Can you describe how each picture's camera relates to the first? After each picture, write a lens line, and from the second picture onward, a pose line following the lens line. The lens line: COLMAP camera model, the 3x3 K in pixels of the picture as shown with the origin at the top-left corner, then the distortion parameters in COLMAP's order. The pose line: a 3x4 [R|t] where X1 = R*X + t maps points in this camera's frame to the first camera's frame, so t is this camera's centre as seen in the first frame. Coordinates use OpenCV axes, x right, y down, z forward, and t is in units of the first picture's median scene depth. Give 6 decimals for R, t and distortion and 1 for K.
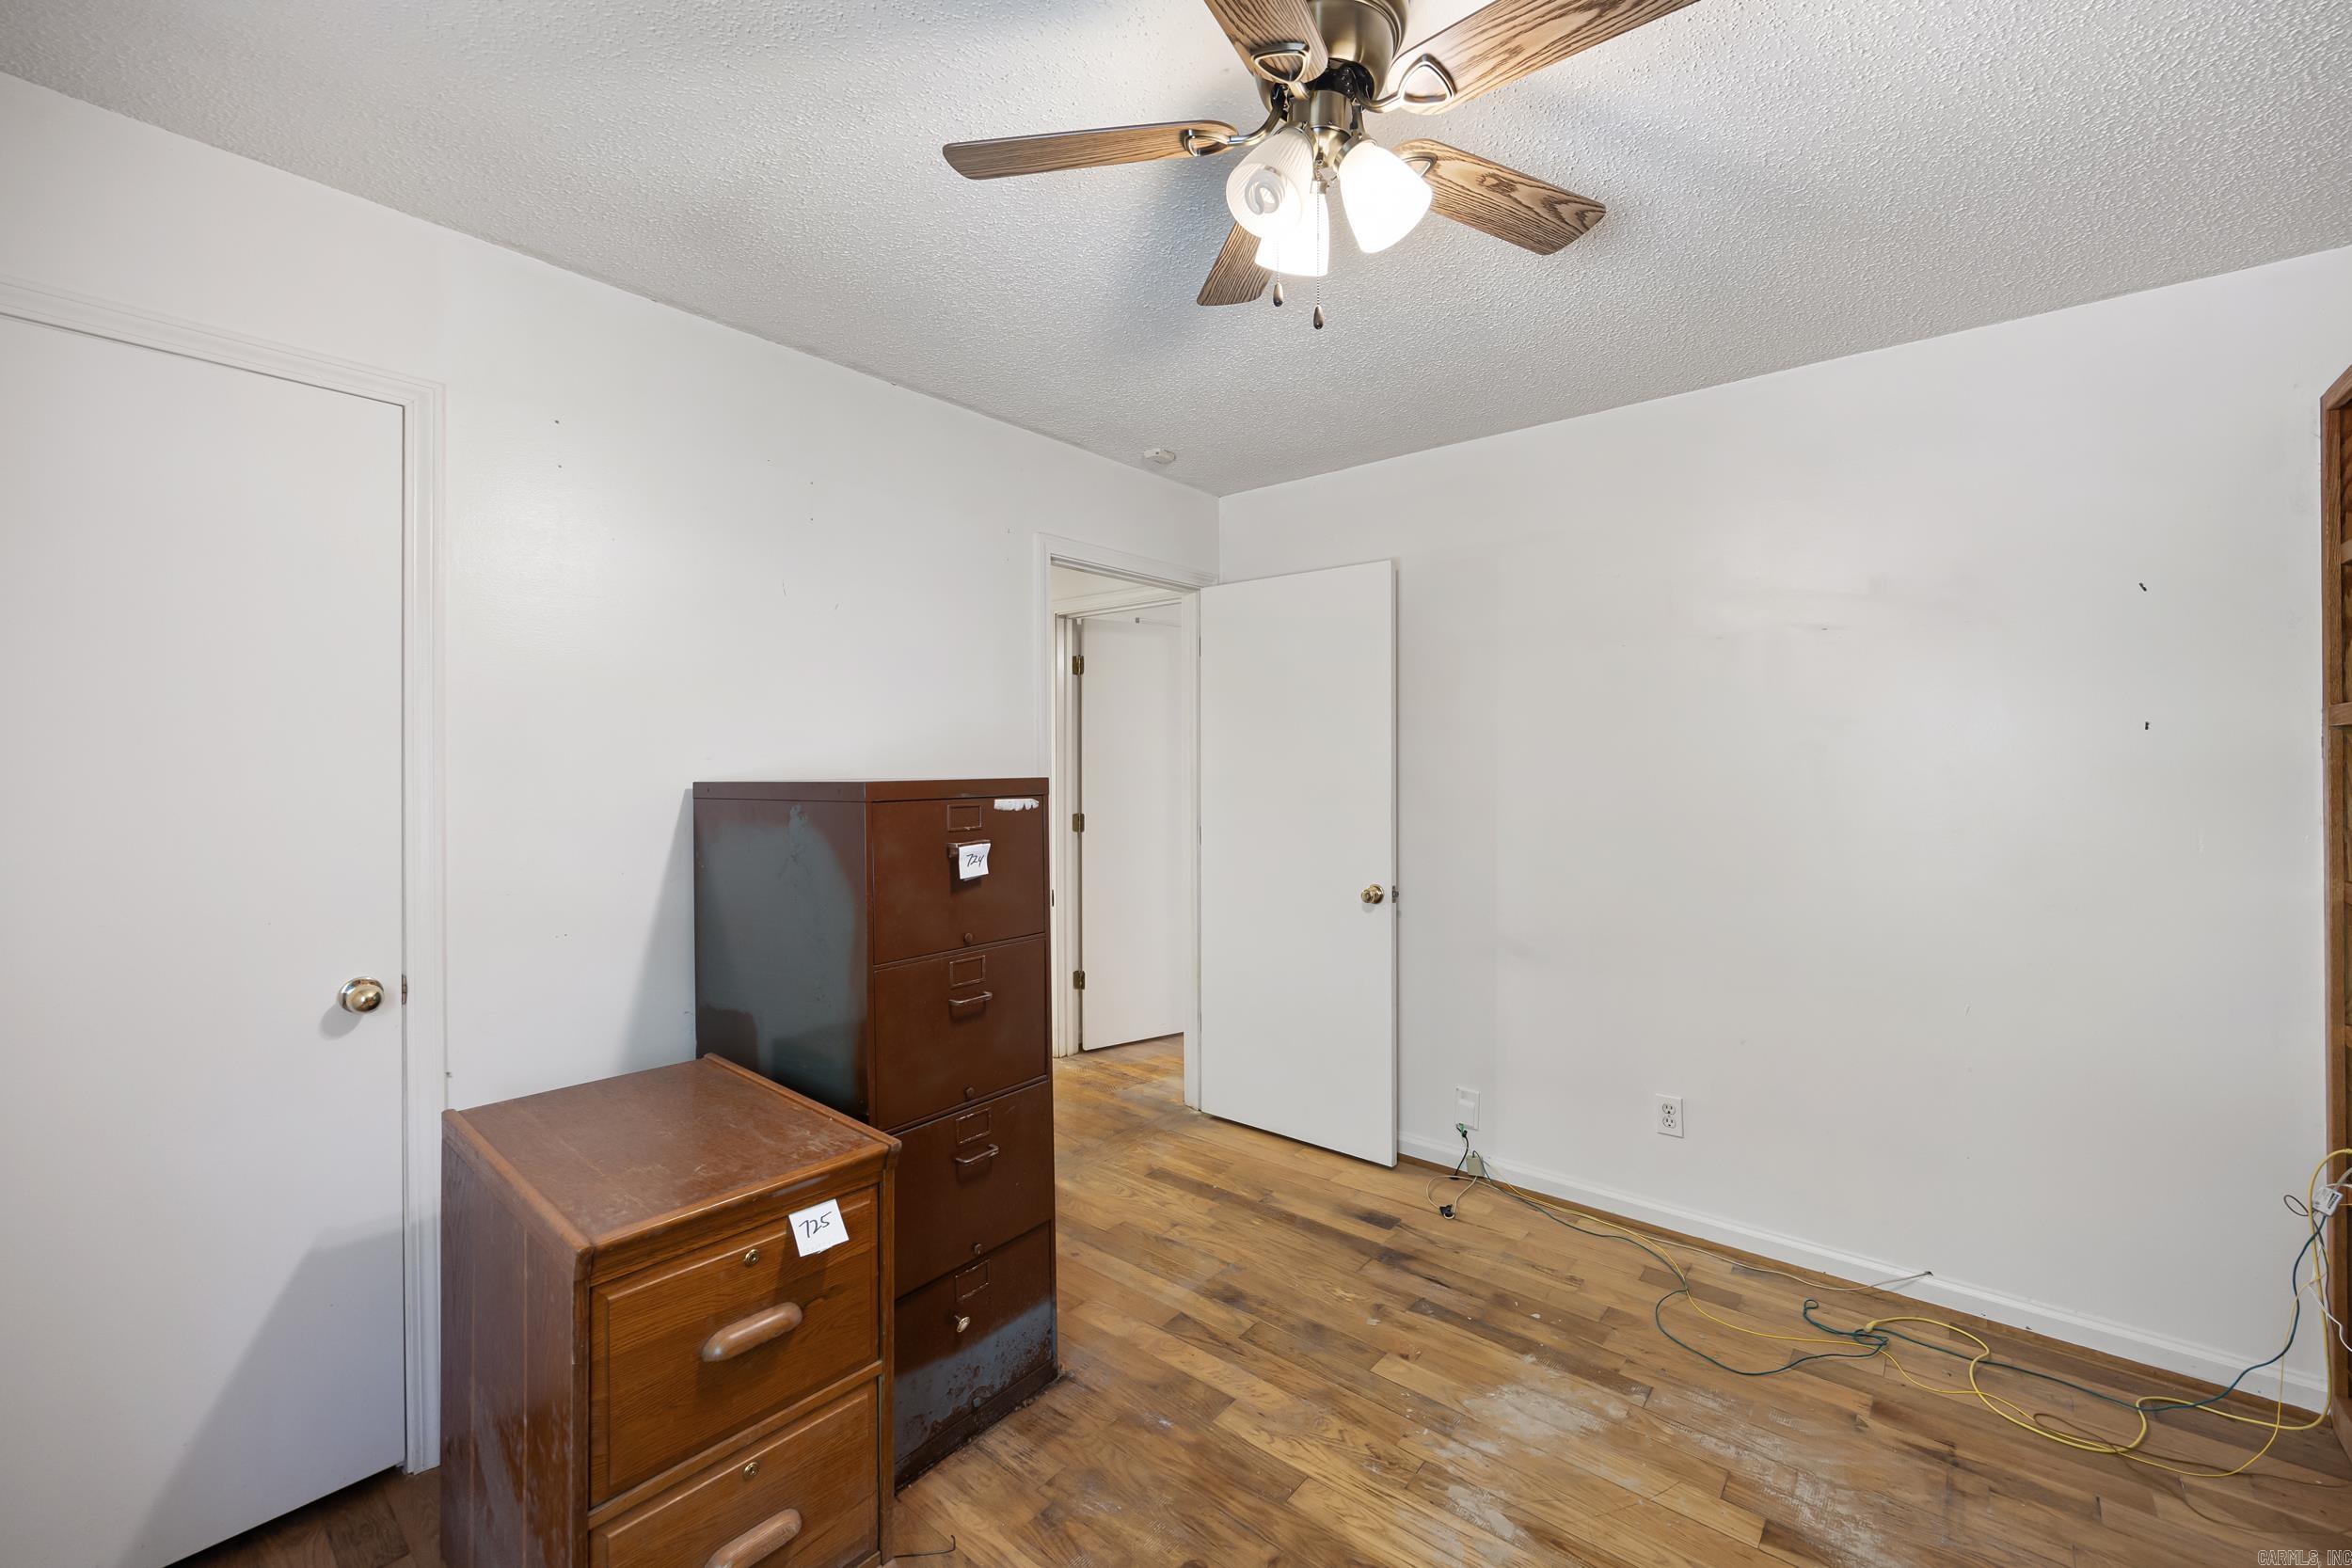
lens RADIAL K [[954.6, 0, 1163.7], [0, 954.6, 762.3], [0, 0, 1]] dist [-0.003204, 0.000026]
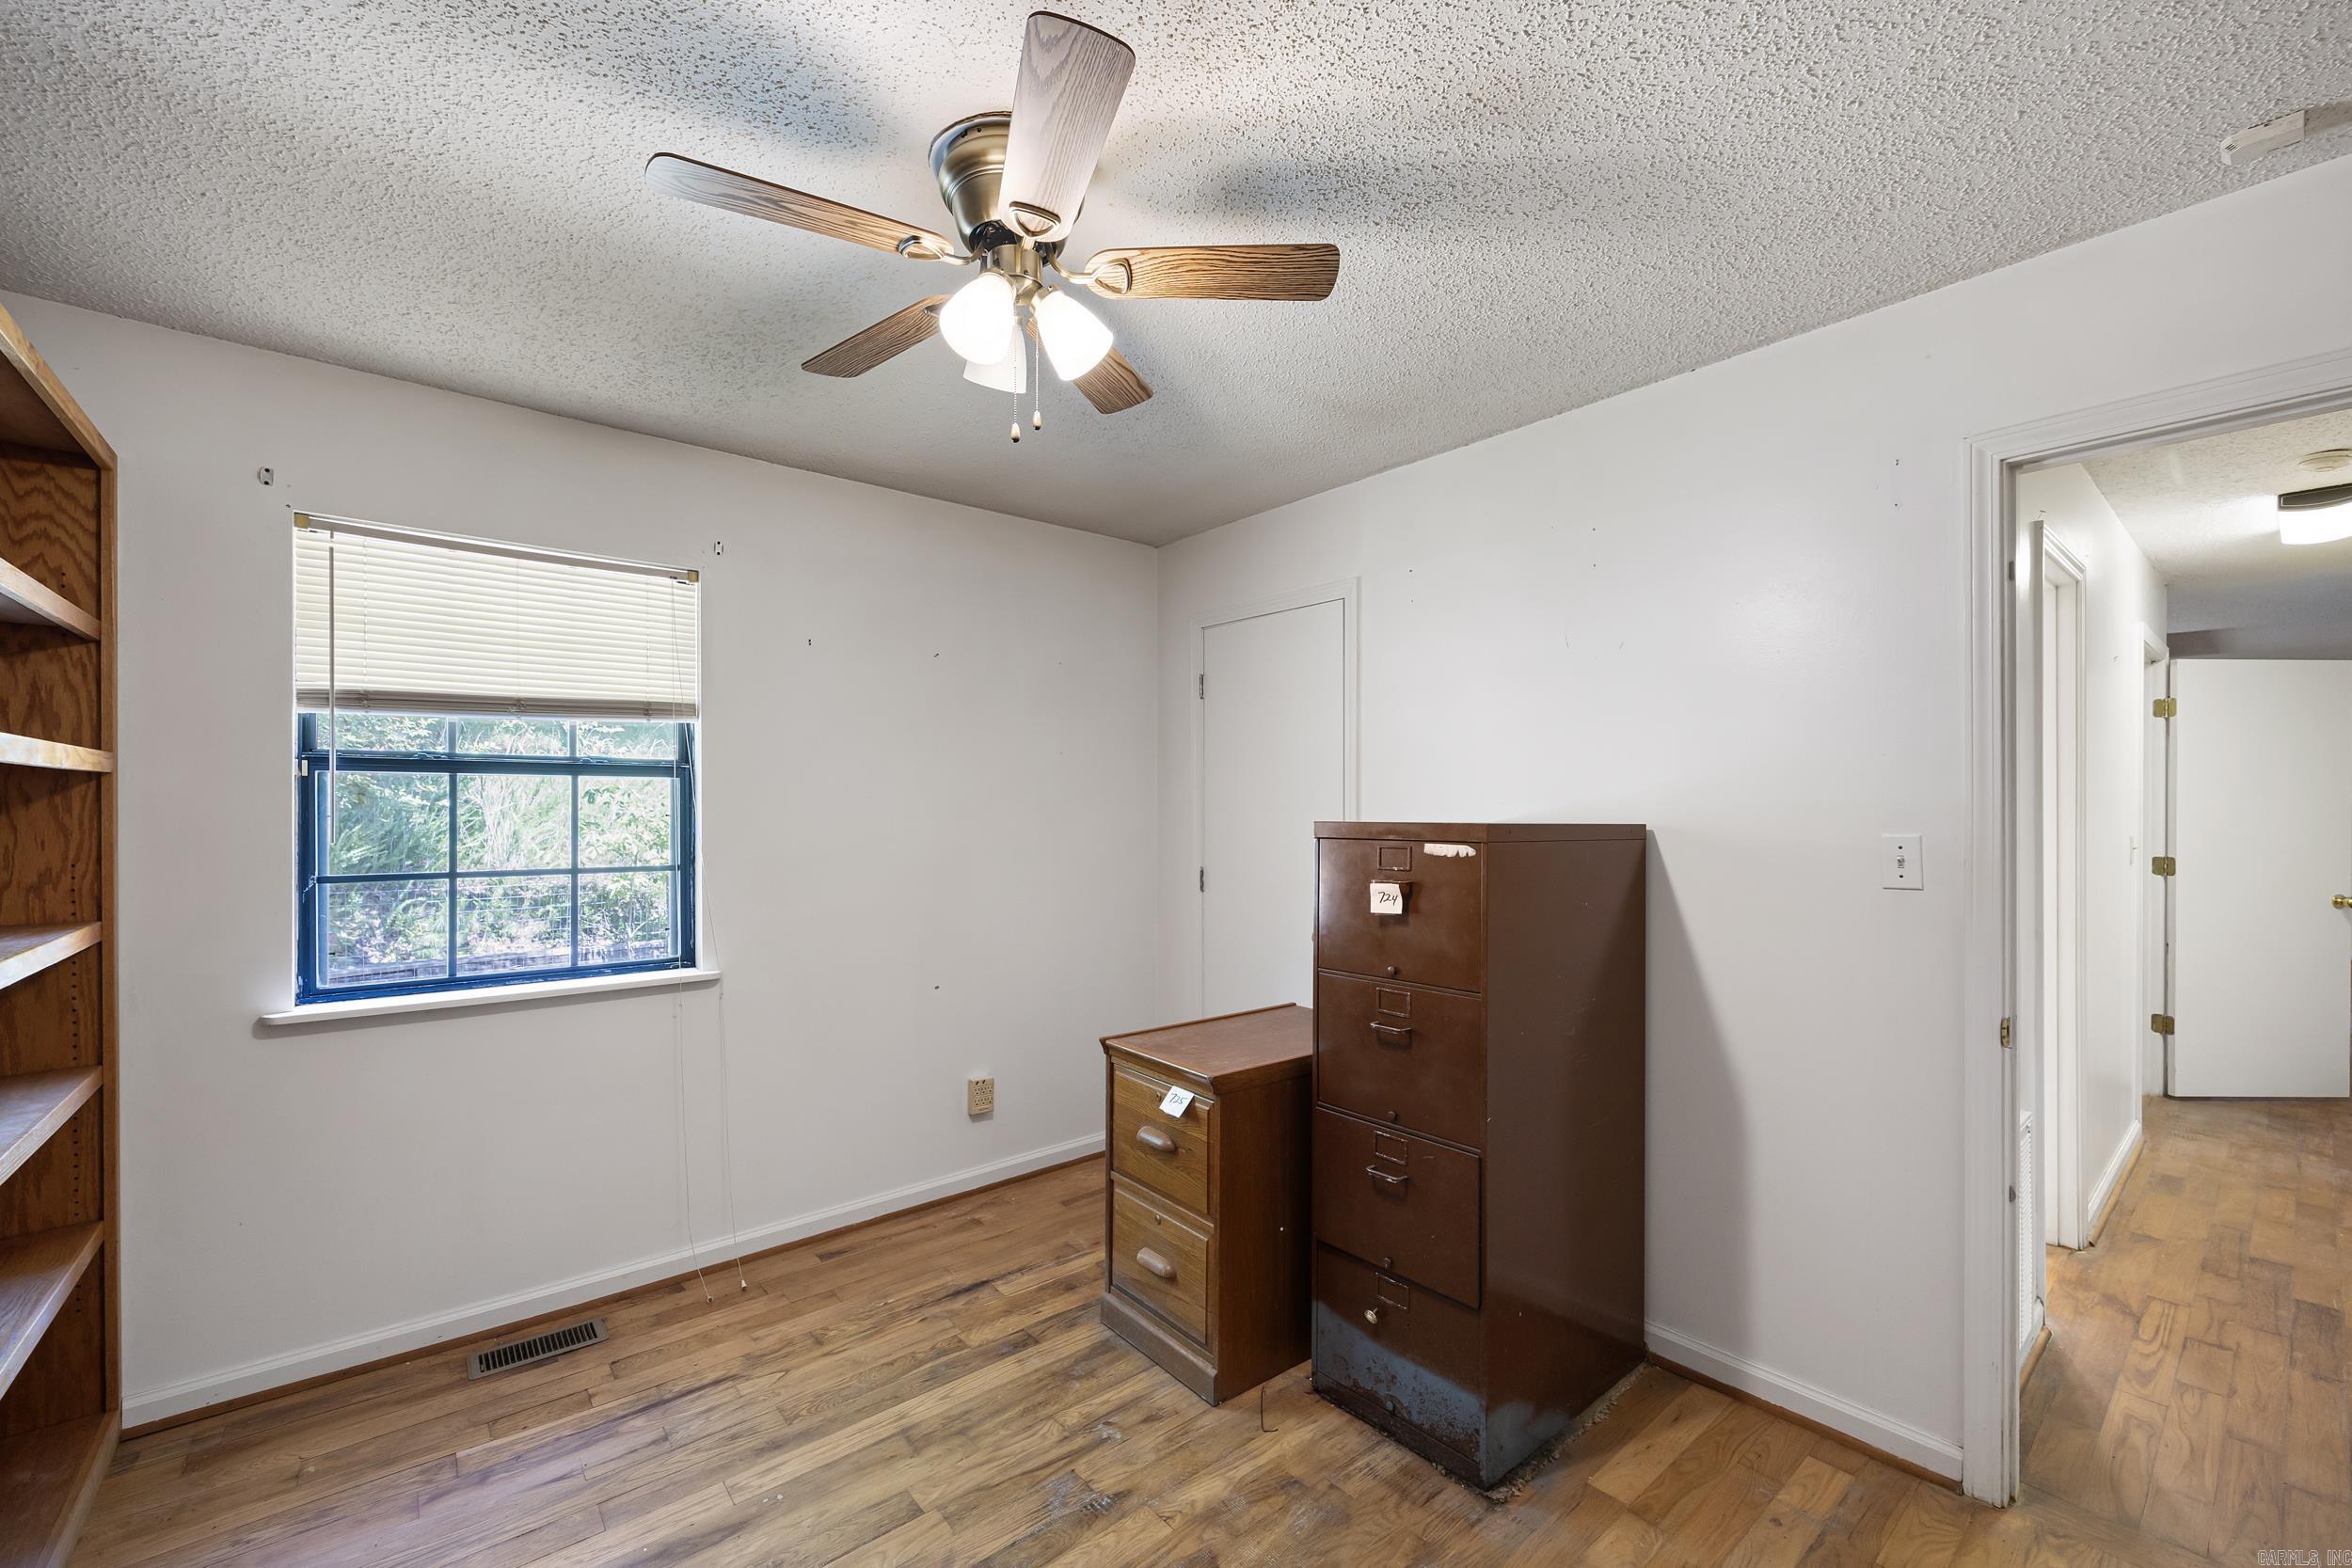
lens RADIAL K [[954.6, 0, 1188.6], [0, 954.6, 806.2], [0, 0, 1]] dist [-0.003204, 0.000026]
pose [[-0.166868, 0.010137, -0.985927, 0.900073], [0.008733, 0.999923, 0.008802, -0.011879], [0.985941, -0.007142, -0.166943, 0.974037]]
